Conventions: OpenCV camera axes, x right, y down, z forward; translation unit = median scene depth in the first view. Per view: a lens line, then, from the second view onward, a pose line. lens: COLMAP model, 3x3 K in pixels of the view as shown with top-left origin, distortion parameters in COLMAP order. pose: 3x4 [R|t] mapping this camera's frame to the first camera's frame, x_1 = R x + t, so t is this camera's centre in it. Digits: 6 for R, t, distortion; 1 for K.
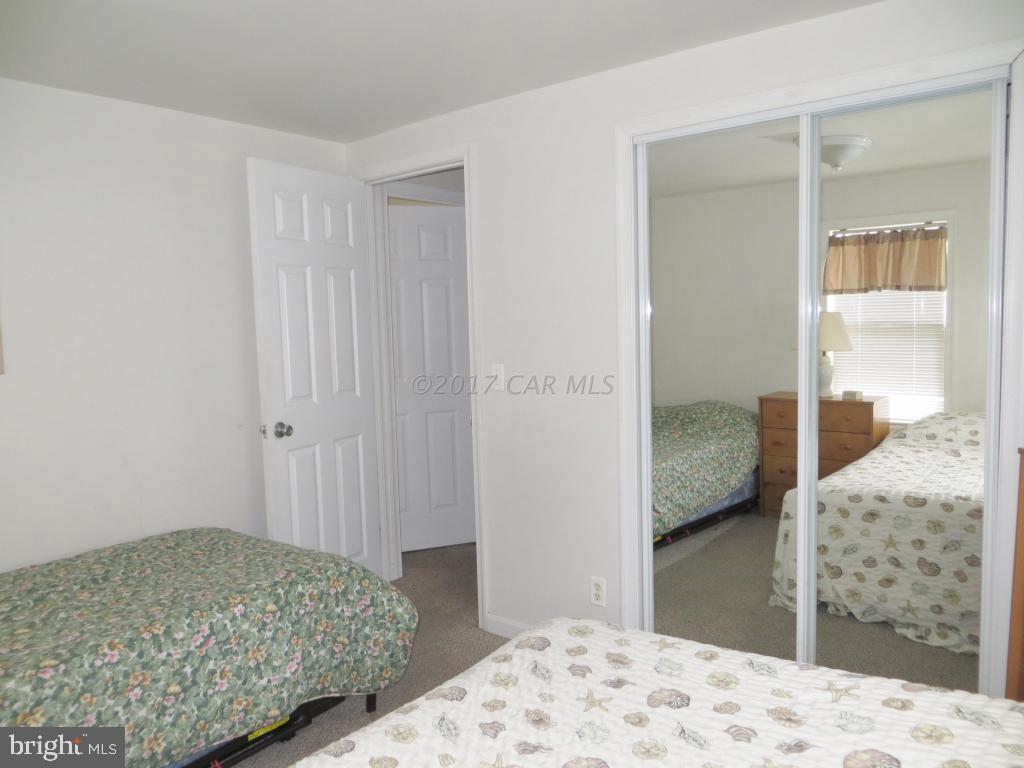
lens RADIAL K [[764.7, 0, 514.5], [0, 764.7, 382.8], [0, 0, 1]] dist [-0.025207, 0.002000]
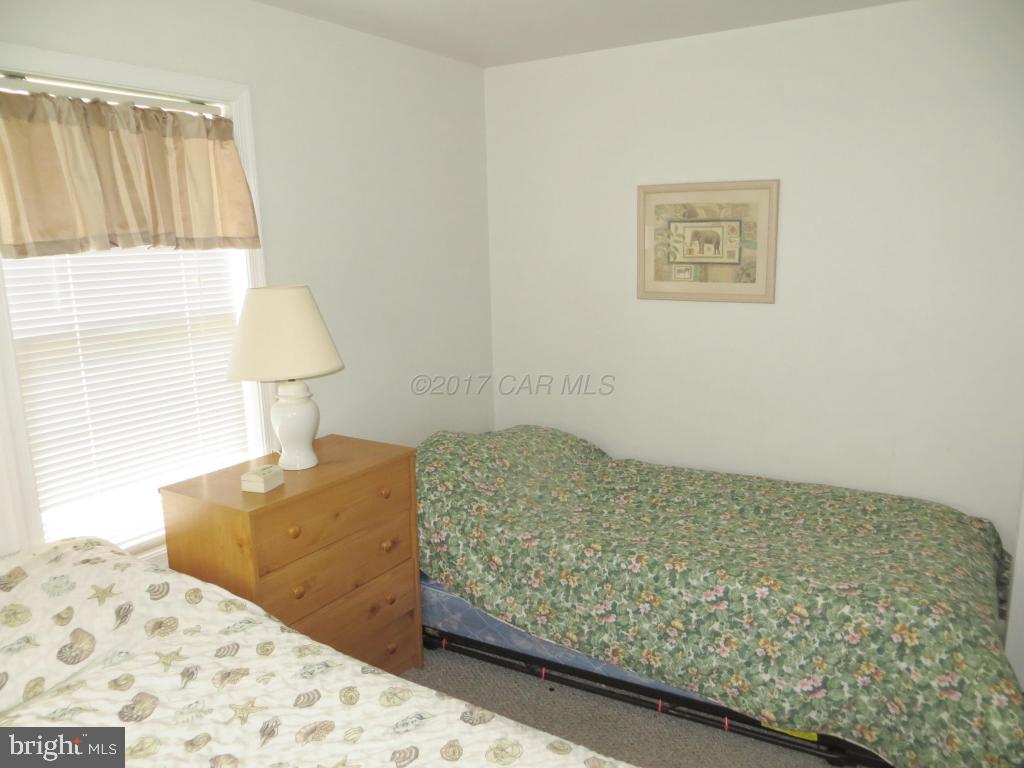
lens RADIAL K [[764.7, 0, 515.8], [0, 764.7, 389.6], [0, 0, 1]] dist [-0.025207, 0.002000]
pose [[0.109619, 0.225584, -0.968037, 0.450249], [-0.059416, 0.973652, 0.220165, -0.129962], [0.992196, 0.033382, 0.120134, 0.580828]]
